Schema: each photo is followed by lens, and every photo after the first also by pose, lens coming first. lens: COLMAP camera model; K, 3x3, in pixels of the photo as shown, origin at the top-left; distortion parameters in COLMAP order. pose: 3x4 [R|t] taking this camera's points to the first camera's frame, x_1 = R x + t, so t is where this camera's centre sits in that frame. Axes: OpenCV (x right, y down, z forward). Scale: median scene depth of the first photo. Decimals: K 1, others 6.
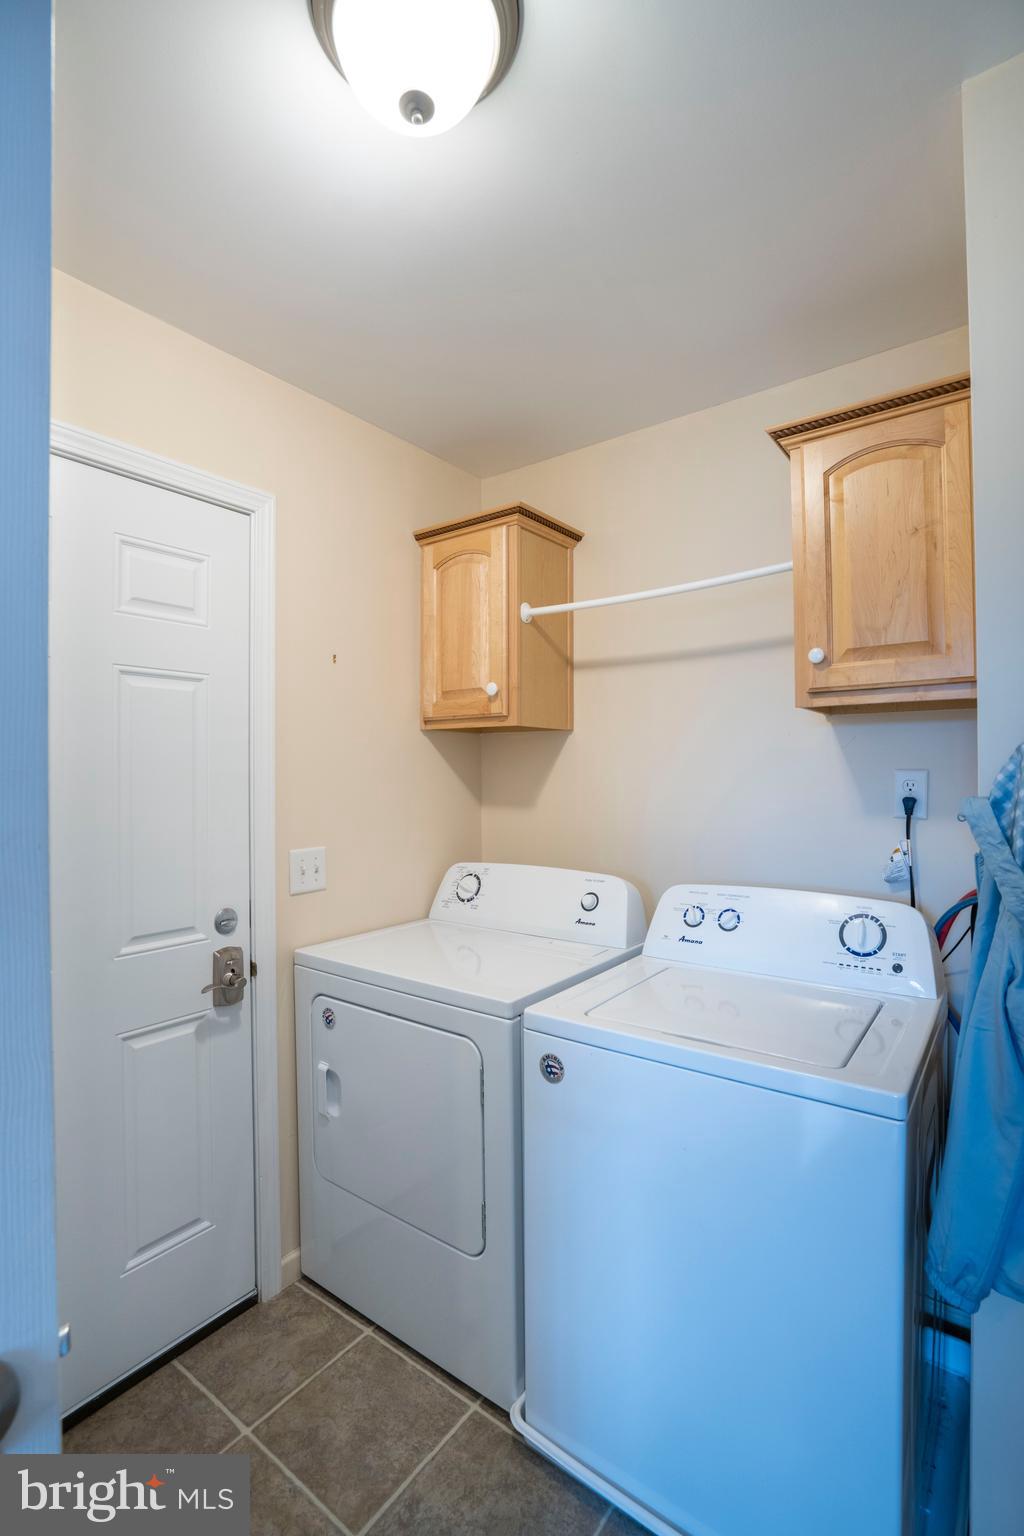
lens RADIAL K [[707.7, 0, 517.1], [0, 707.7, 772.0], [0, 0, 1]] dist [-0.061374, 0.024120]
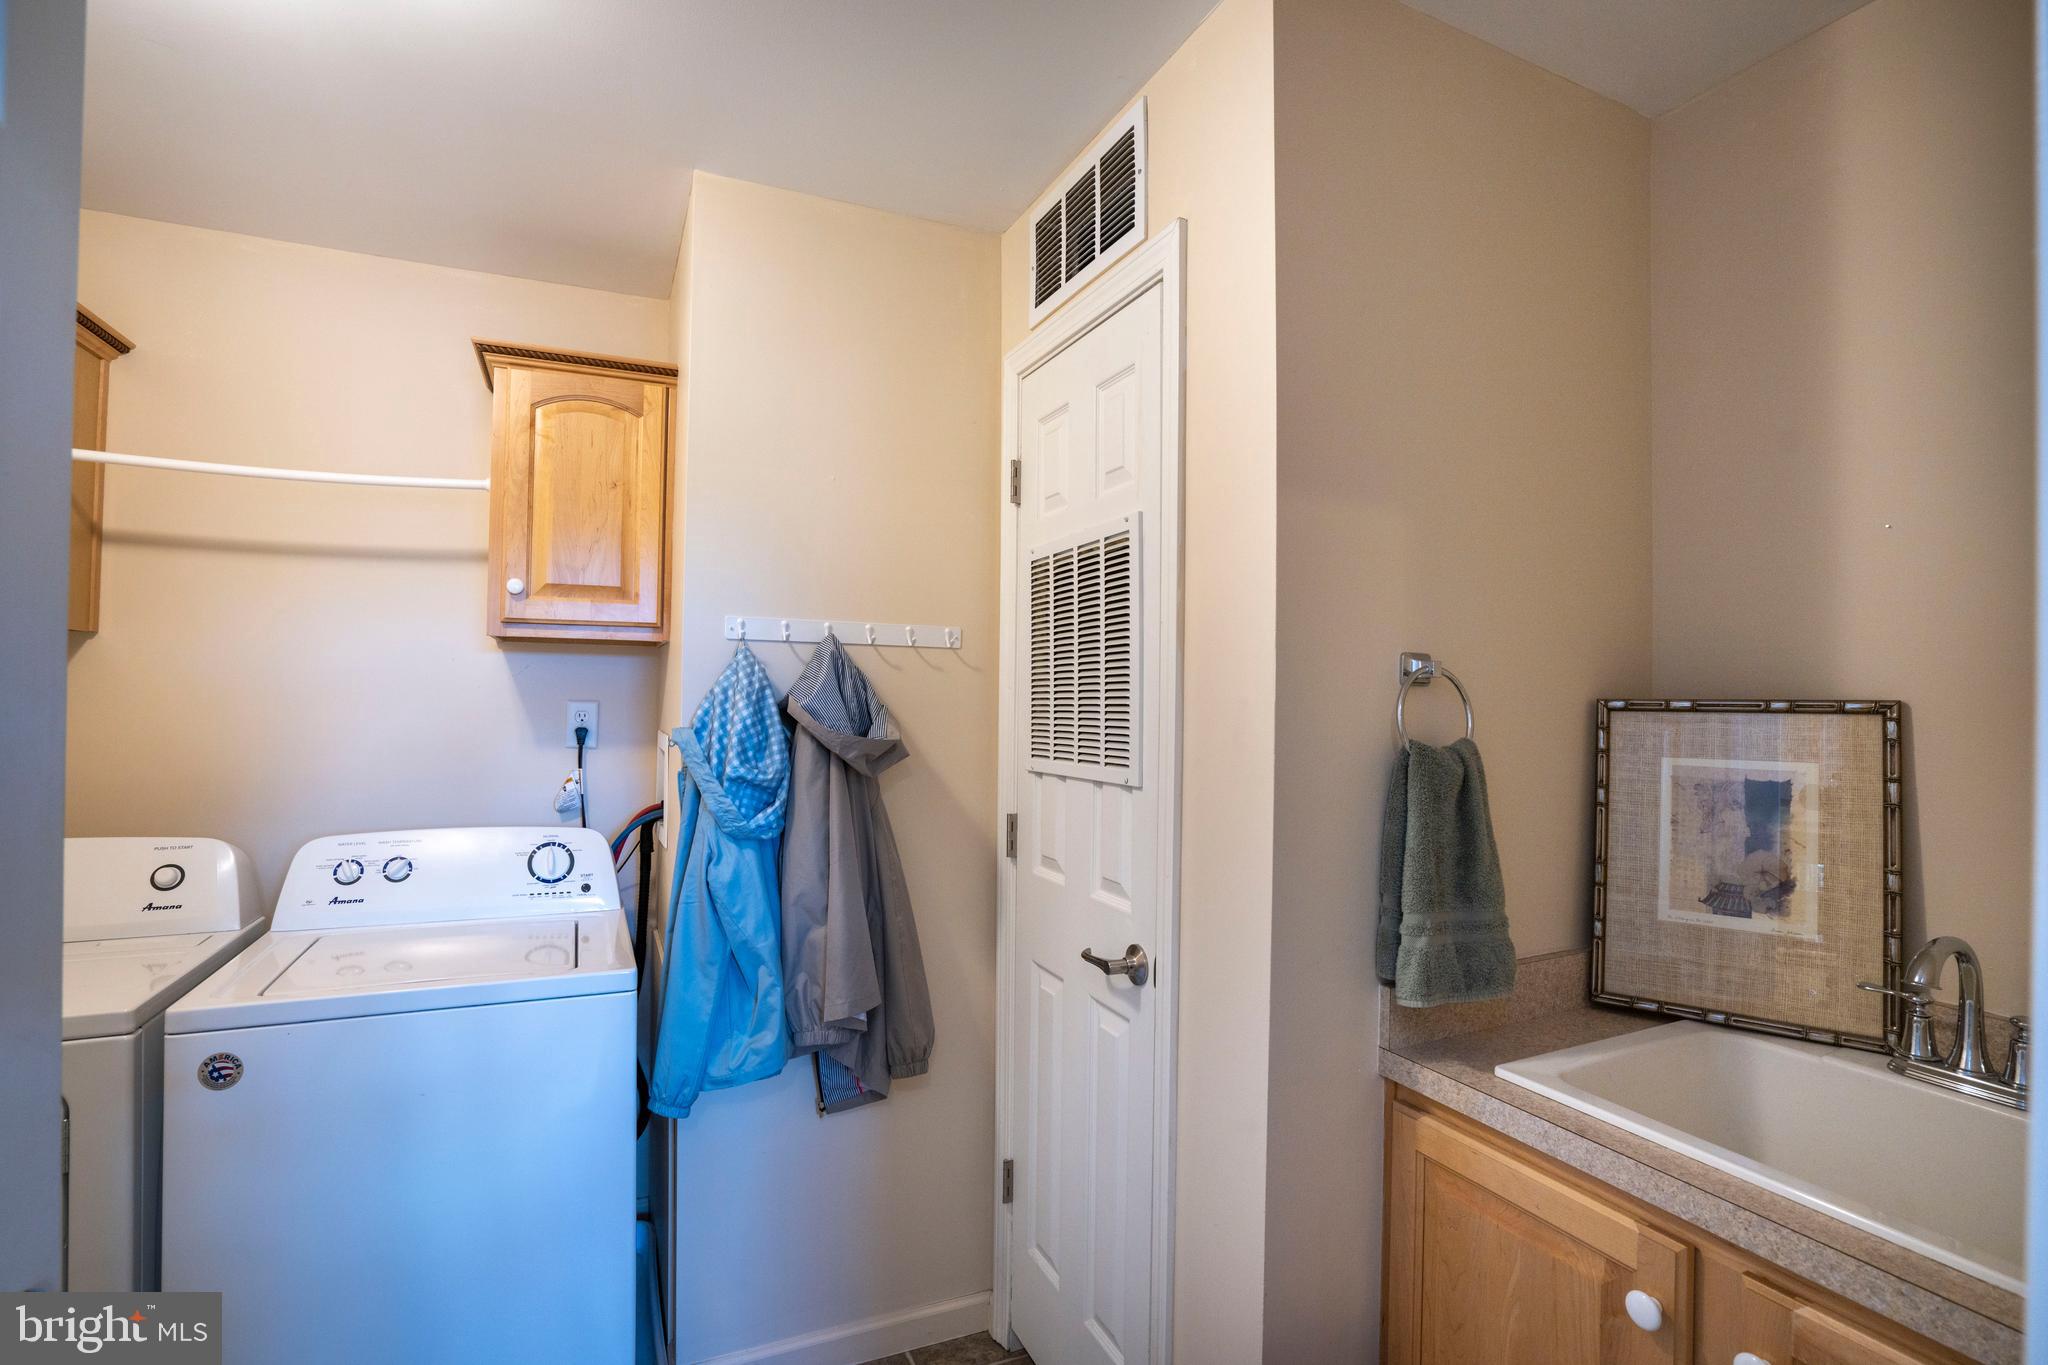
lens RADIAL K [[969.6, 0, 1020.7], [0, 969.6, 684.8], [0, 0, 1]] dist [-0.066866, 0.026735]
pose [[0.480136, 0.024931, 0.876840, -0.414145], [-0.018712, 0.999660, -0.018177, -0.015402], [-0.876994, -0.007680, 0.480439, -0.283230]]
